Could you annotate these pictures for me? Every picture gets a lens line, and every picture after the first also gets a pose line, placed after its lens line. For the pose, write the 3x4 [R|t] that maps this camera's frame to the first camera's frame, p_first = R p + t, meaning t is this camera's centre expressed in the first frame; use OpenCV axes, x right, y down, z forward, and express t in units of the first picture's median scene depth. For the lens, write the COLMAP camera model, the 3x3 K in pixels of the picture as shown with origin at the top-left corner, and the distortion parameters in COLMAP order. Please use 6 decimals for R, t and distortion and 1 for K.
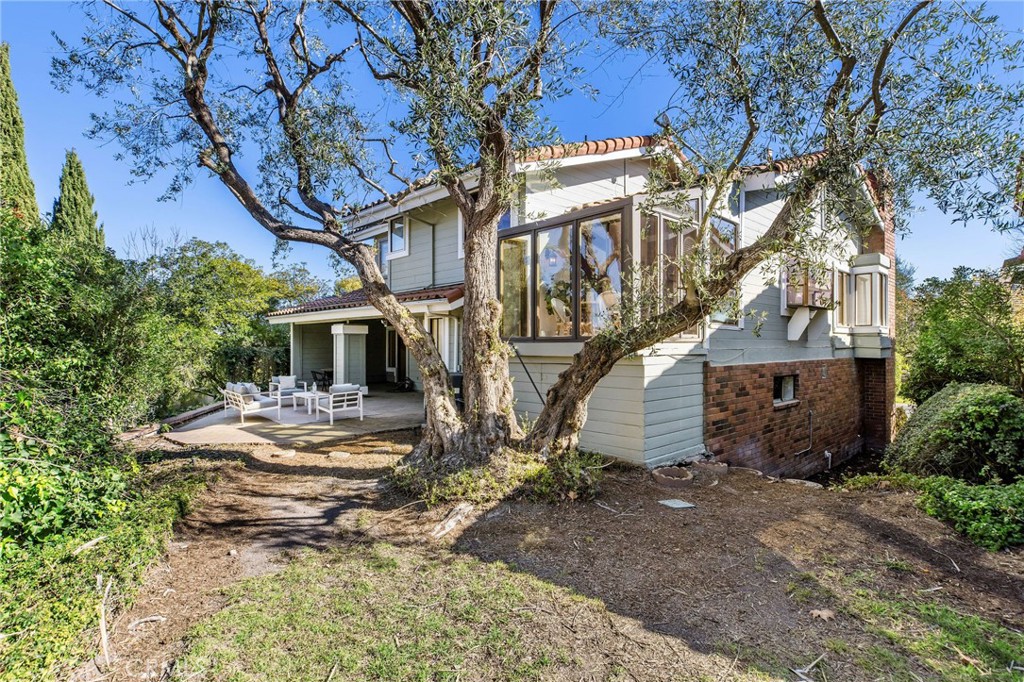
lens RADIAL K [[496.2, 0, 510.2], [0, 496.2, 342.8], [0, 0, 1]] dist [-0.012259, -0.000780]
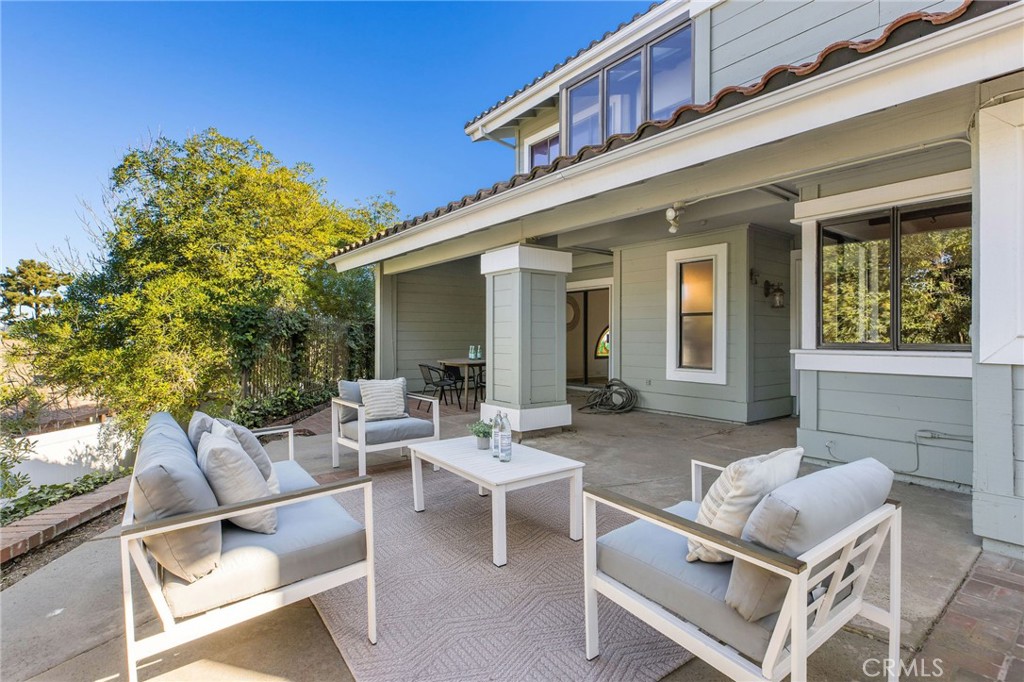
lens RADIAL K [[496.2, 0, 515.3], [0, 496.2, 336.6], [0, 0, 1]] dist [-0.012259, -0.000780]
pose [[0.993501, 0.002422, -0.113796, -0.276602], [-0.002483, 0.999997, -0.000399, 0.032108], [0.113795, 0.000679, 0.993504, 0.578639]]
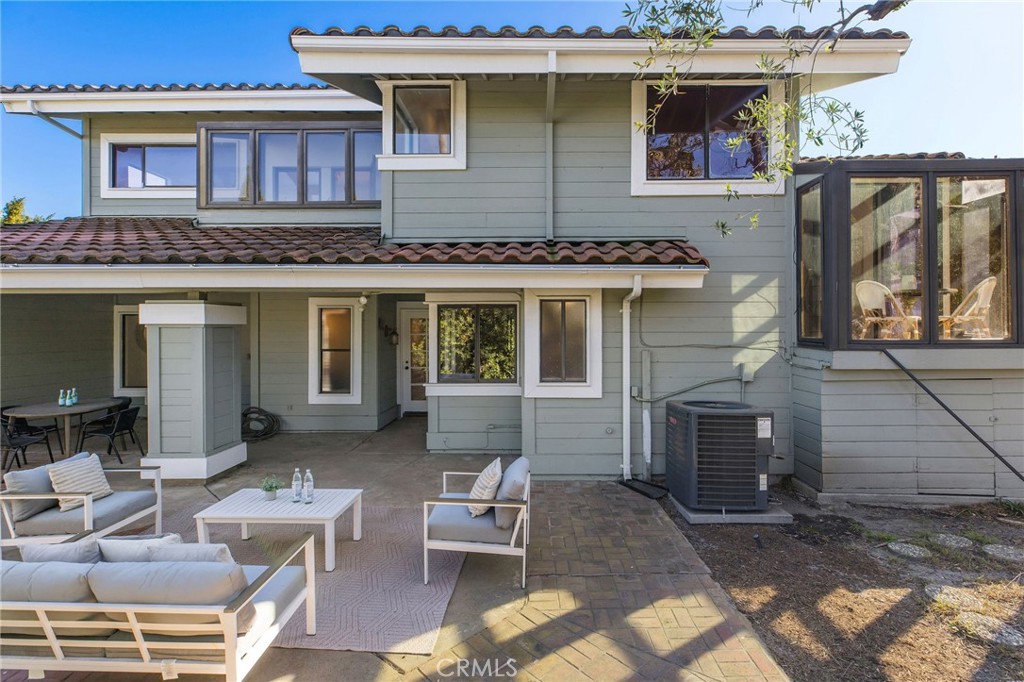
lens RADIAL K [[472.4, 0, 528.3], [0, 472.4, 330.7], [0, 0, 1]] dist [0.001884, -0.000737]
pose [[0.704900, -0.003343, 0.709298, -0.399387], [0.003304, 0.999994, 0.001430, -0.013552], [-0.709299, 0.001336, 0.704907, 0.501650]]
